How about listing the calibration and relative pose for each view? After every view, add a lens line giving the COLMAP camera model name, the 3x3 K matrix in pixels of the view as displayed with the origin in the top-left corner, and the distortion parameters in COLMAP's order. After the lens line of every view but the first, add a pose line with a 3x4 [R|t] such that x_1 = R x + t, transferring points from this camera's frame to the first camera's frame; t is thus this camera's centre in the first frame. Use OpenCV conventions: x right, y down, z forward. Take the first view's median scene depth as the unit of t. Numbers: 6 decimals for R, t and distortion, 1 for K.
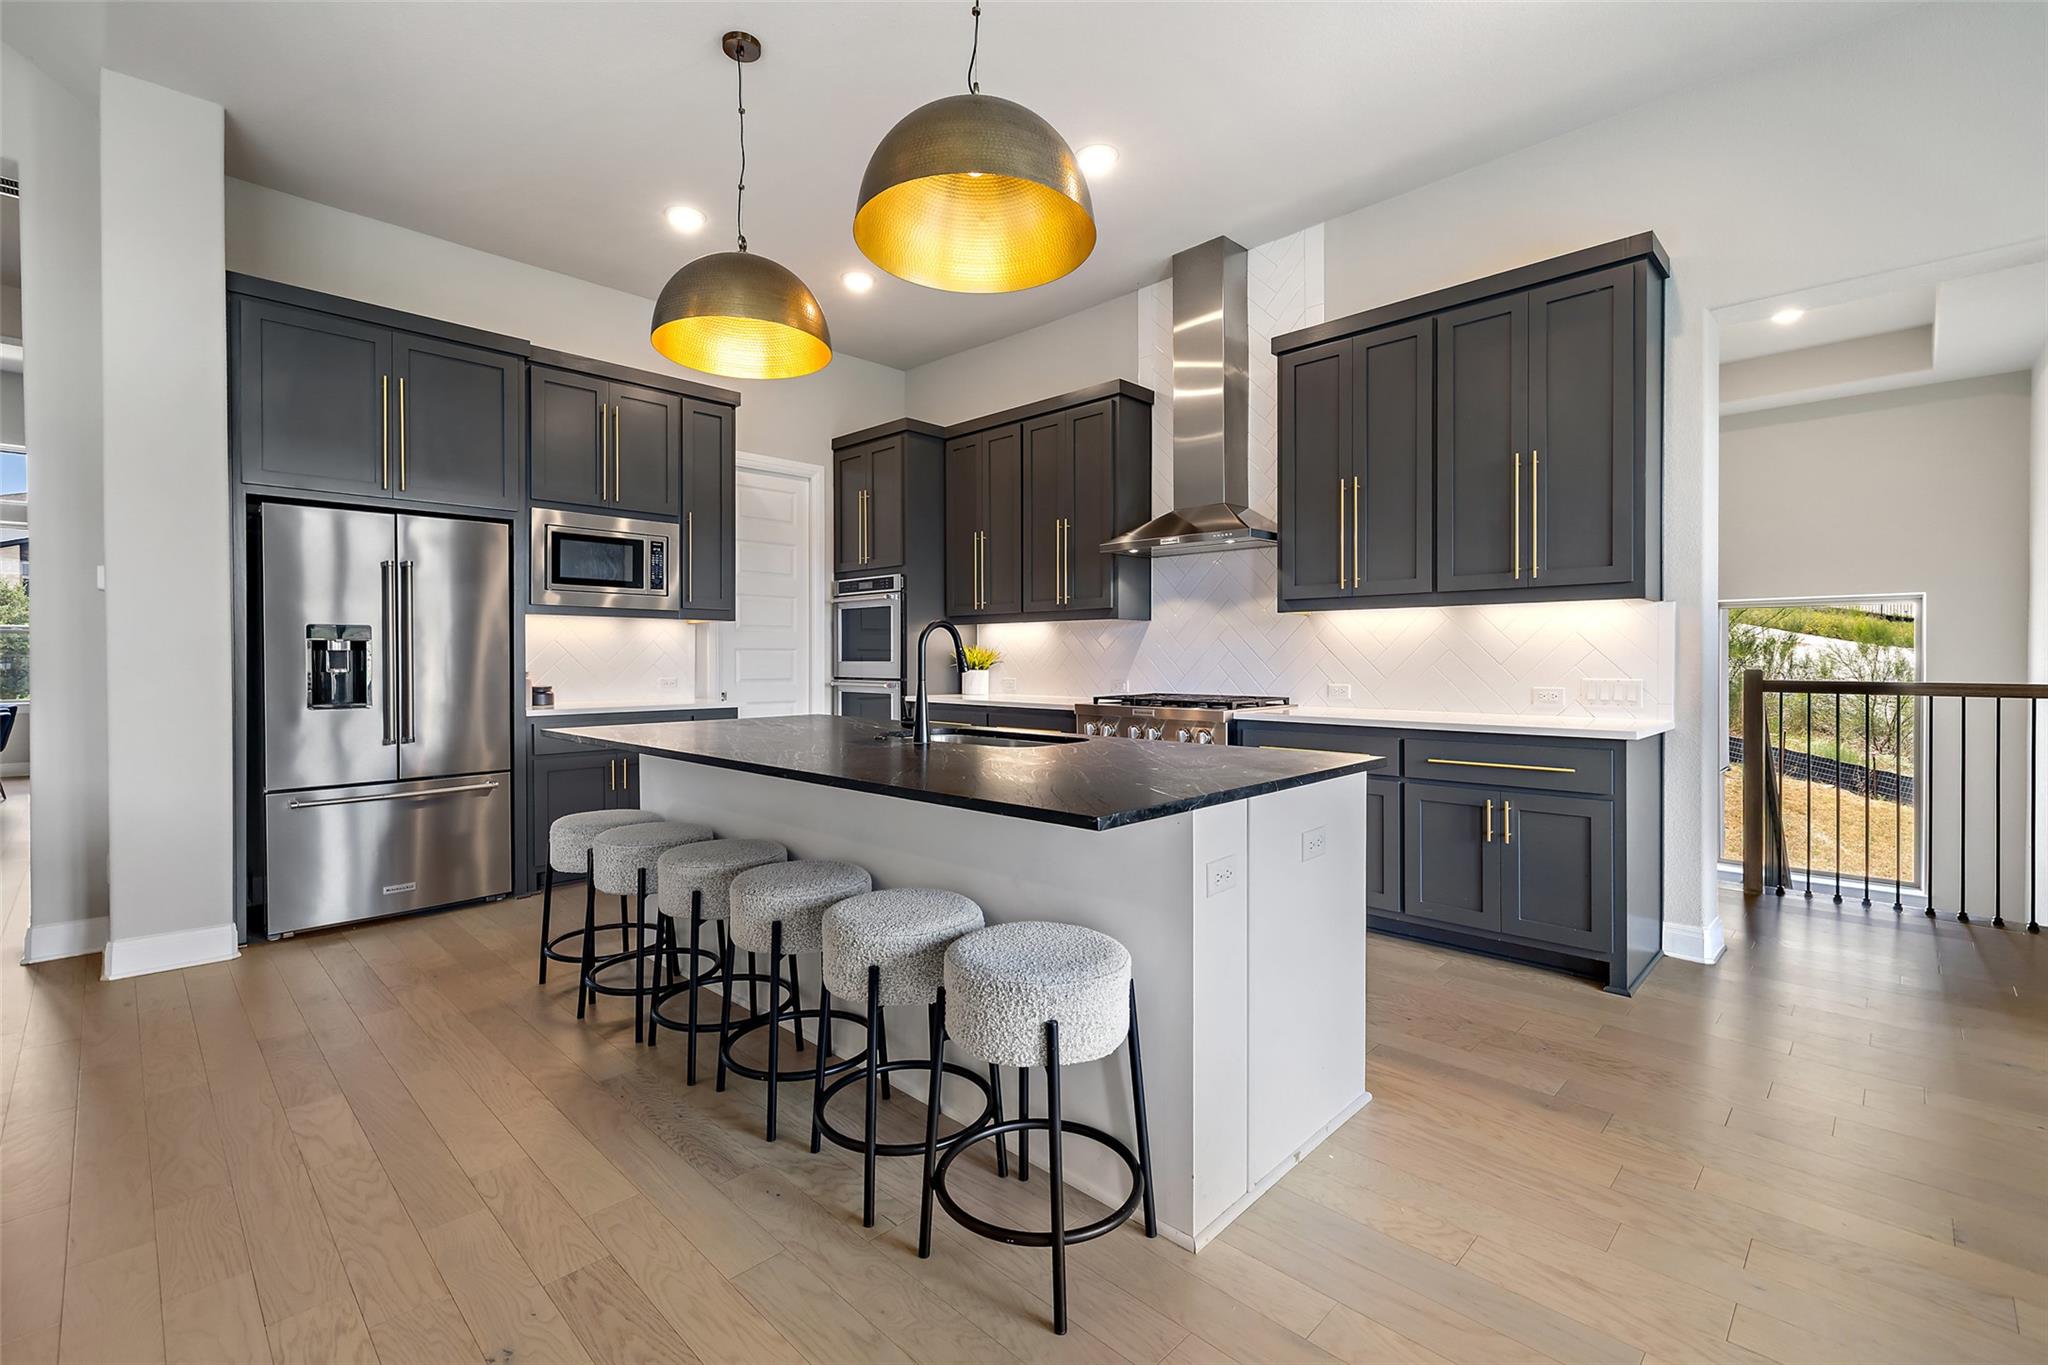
lens RADIAL K [[906.7, 0, 1007.8], [0, 906.7, 653.8], [0, 0, 1]] dist [0.002469, 0.000335]
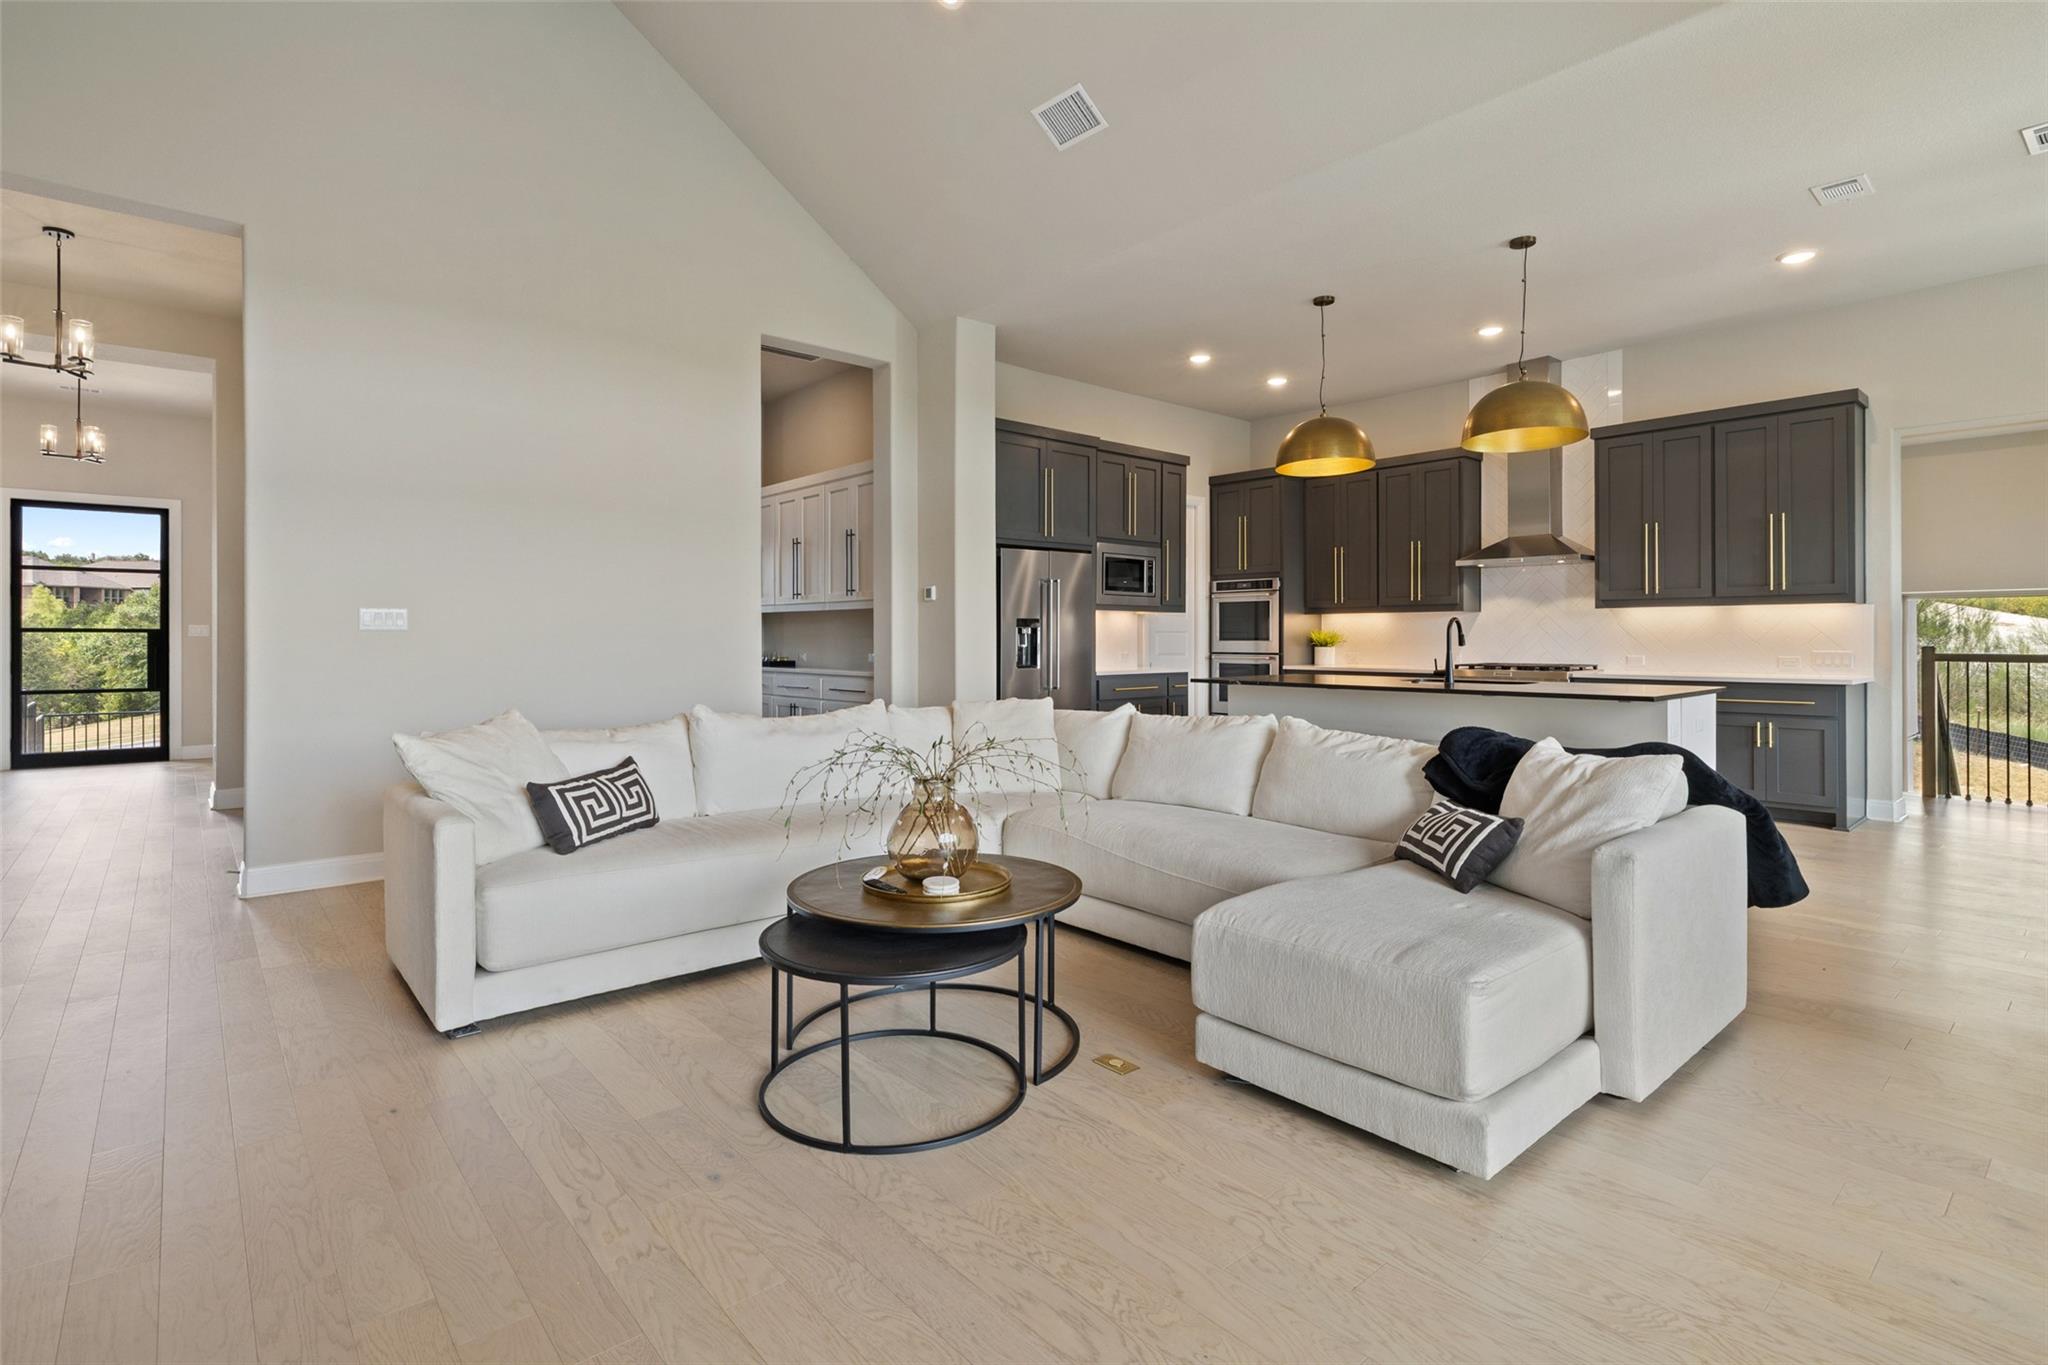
lens RADIAL K [[985.0, 0, 1013.5], [0, 985.0, 624.8], [0, 0, 1]] dist [-0.003467, -0.001428]
pose [[0.996836, -0.001394, -0.079470, -0.537753], [0.000657, 0.999956, -0.009309, -0.003044], [0.079479, 0.009228, 0.996794, -0.710828]]
